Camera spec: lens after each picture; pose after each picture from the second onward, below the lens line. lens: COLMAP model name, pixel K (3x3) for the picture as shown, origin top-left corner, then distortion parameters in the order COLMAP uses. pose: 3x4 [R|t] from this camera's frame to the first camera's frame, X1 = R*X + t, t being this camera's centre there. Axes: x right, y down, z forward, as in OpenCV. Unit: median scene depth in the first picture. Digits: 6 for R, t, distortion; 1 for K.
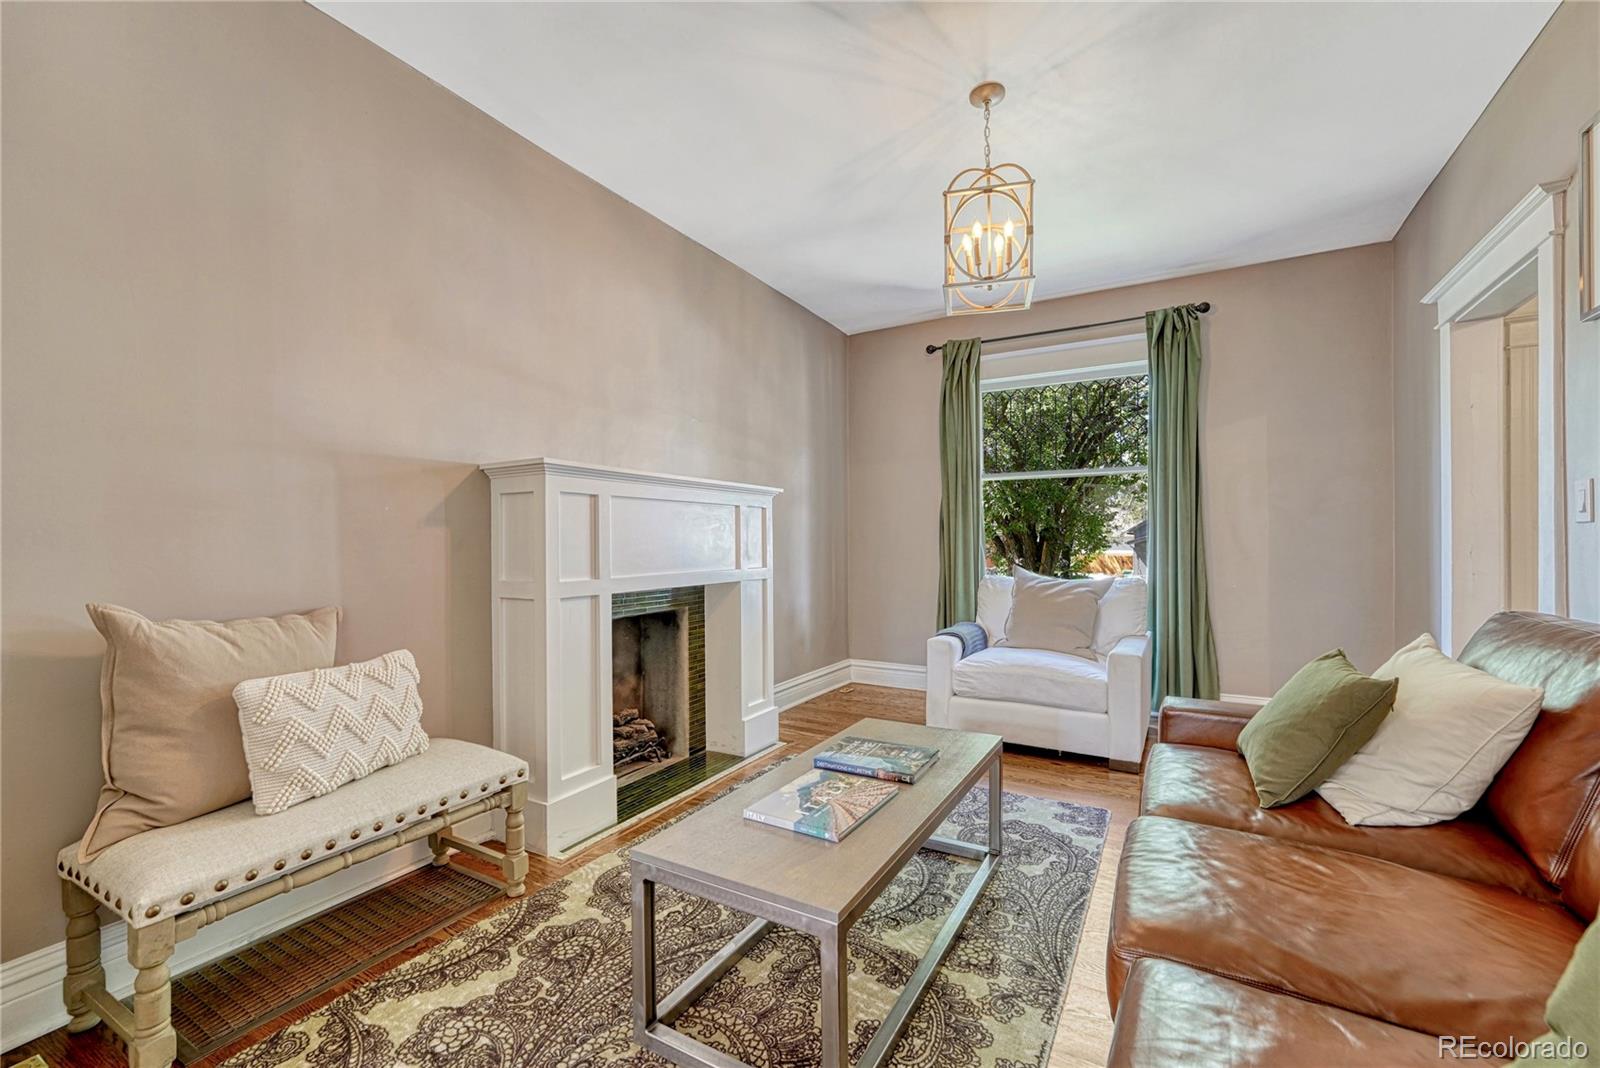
lens RADIAL K [[660.9, 0, 803.2], [0, 660.9, 540.6], [0, 0, 1]] dist [-0.016225, -0.000805]
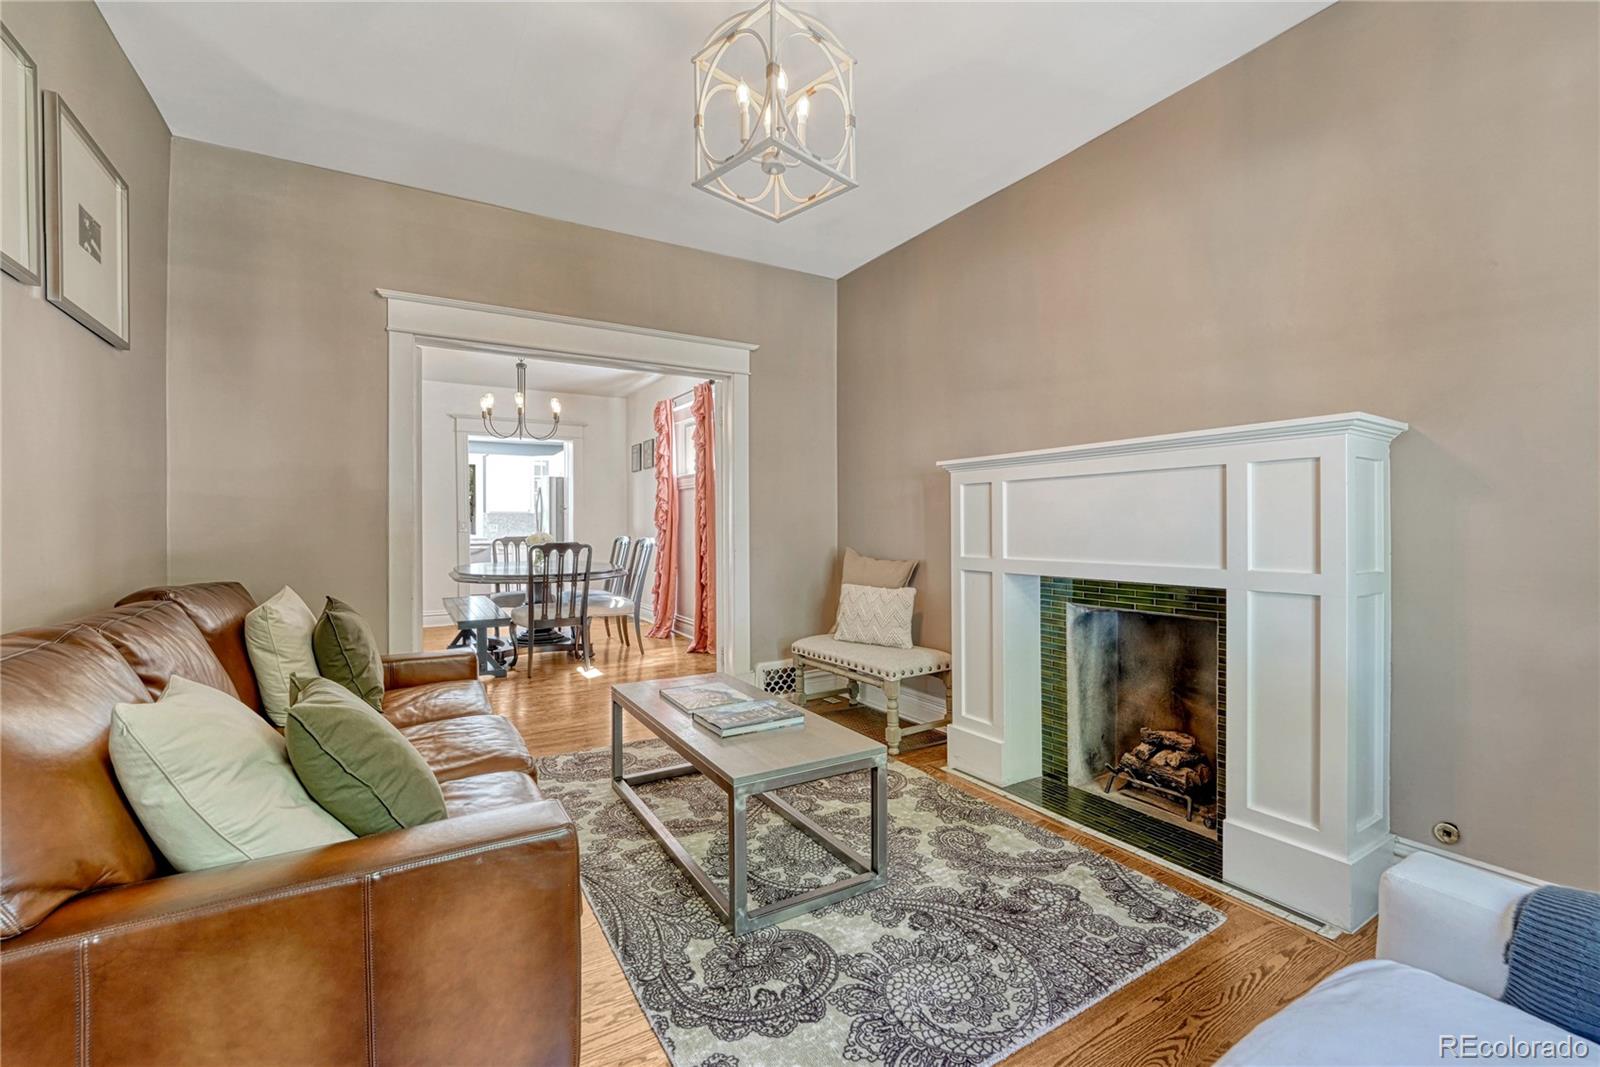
lens RADIAL K [[660.9, 0, 801.1], [0, 660.9, 535.4], [0, 0, 1]] dist [-0.016225, -0.000805]
pose [[-0.483957, 0.020716, -0.874847, 0.630467], [0.007636, 0.999782, 0.019450, -0.002304], [0.875059, 0.002732, -0.484009, 0.972673]]
